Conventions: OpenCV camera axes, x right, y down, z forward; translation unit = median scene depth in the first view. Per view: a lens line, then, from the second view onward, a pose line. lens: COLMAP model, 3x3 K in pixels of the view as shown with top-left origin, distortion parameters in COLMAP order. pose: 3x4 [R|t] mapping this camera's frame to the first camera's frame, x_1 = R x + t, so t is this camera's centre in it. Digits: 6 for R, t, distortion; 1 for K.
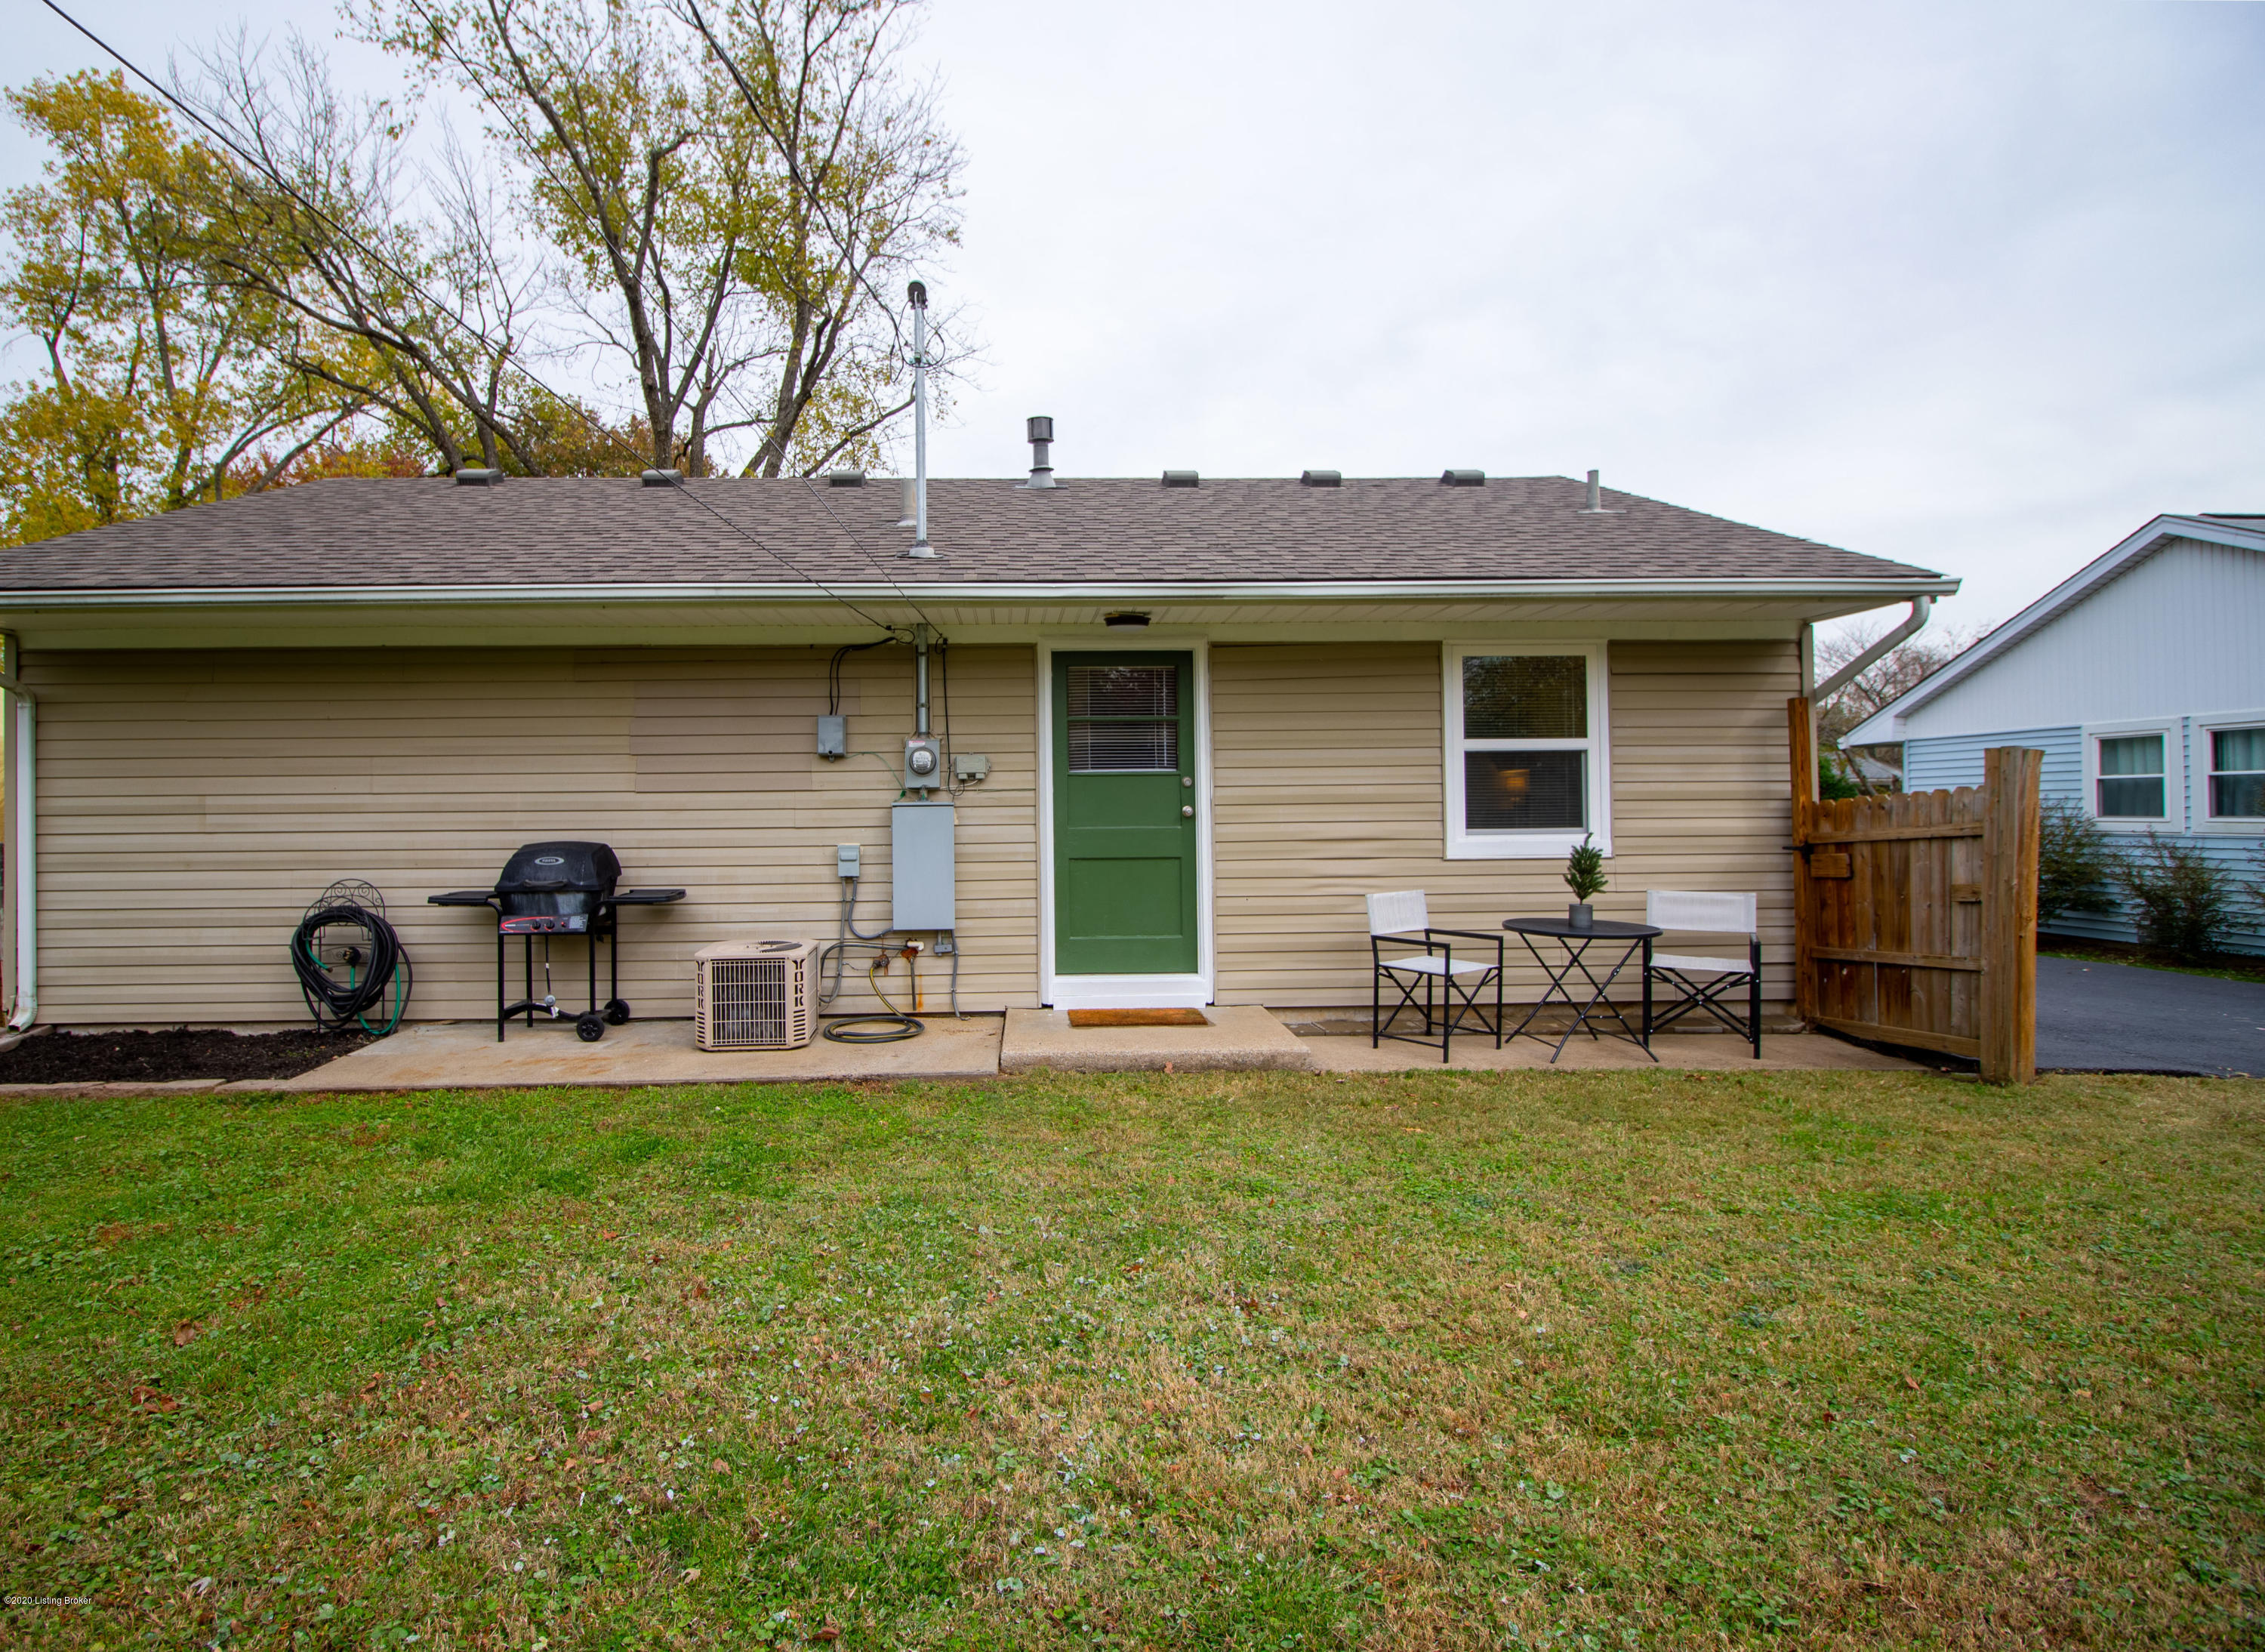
lens RADIAL K [[985.6, 0, 1142.3], [0, 985.6, 813.5], [0, 0, 1]] dist [-0.001265, -0.000352]
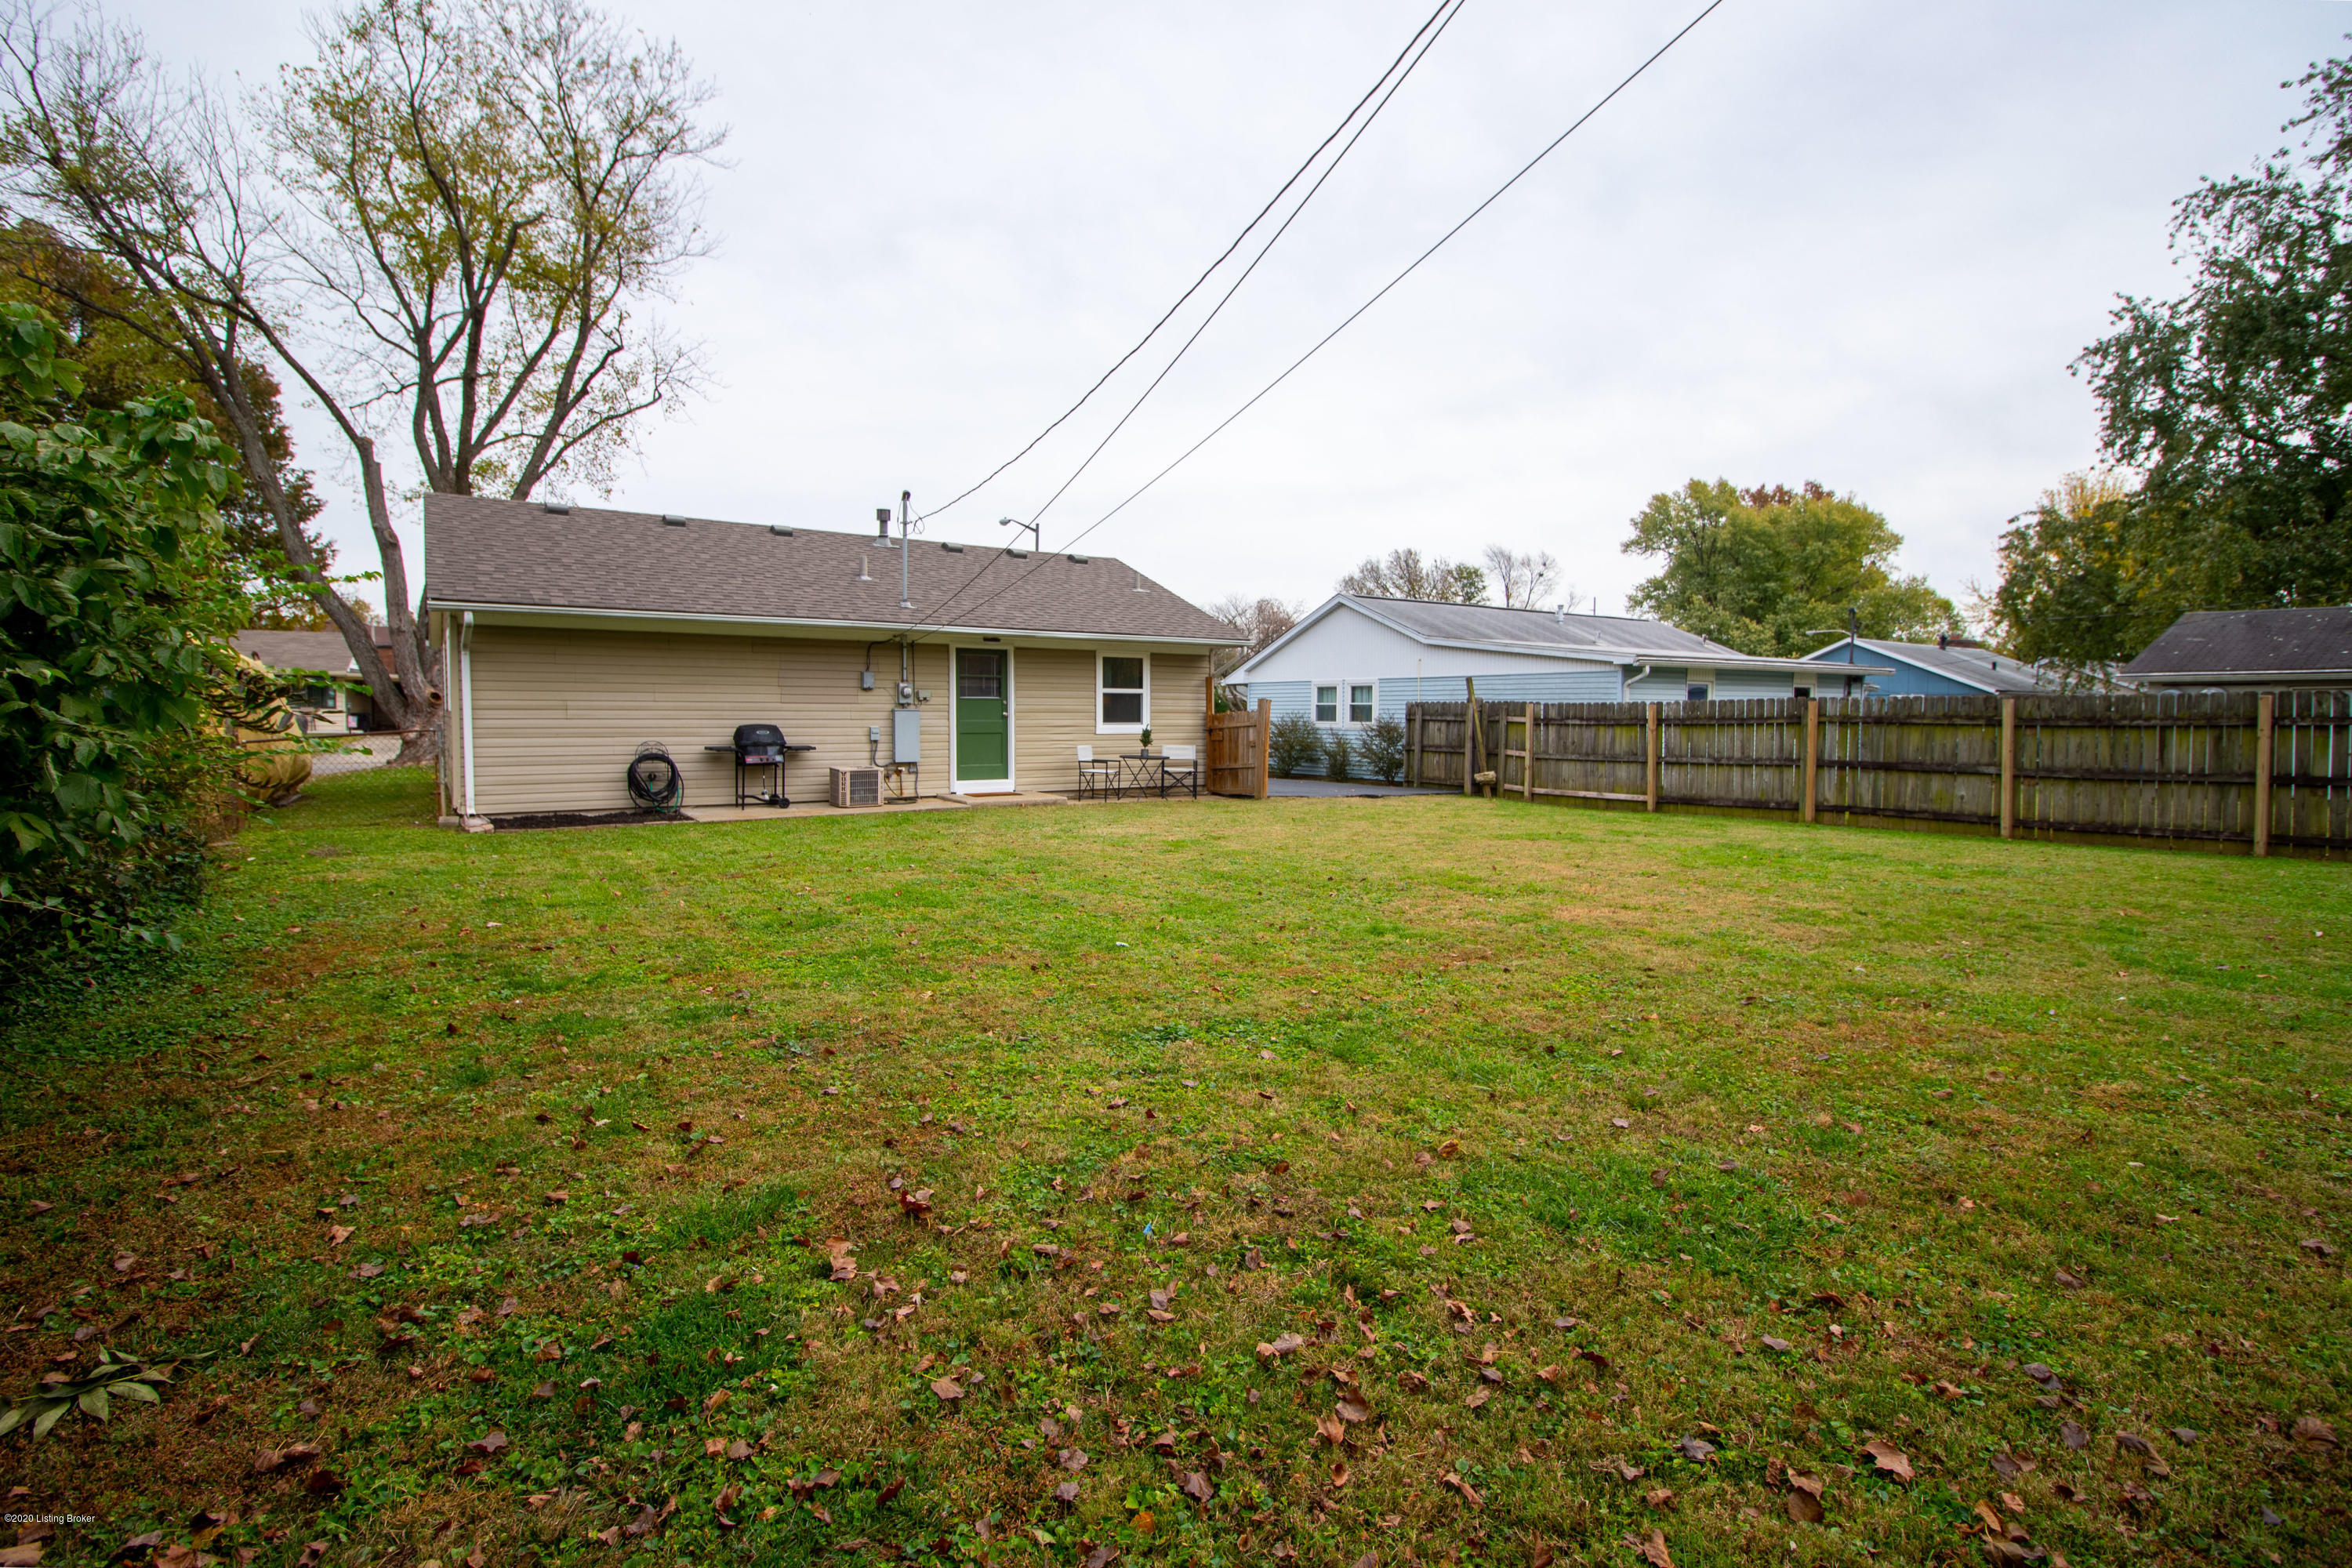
lens RADIAL K [[1115.9, 0, 1173.6], [0, 1115.9, 778.9], [0, 0, 1]] dist [-0.000802, -0.000011]
pose [[0.844156, -0.017610, 0.535808, -1.121873], [-0.013193, 0.998475, 0.053603, 0.003815], [-0.535935, -0.052318, 0.842637, -1.632715]]
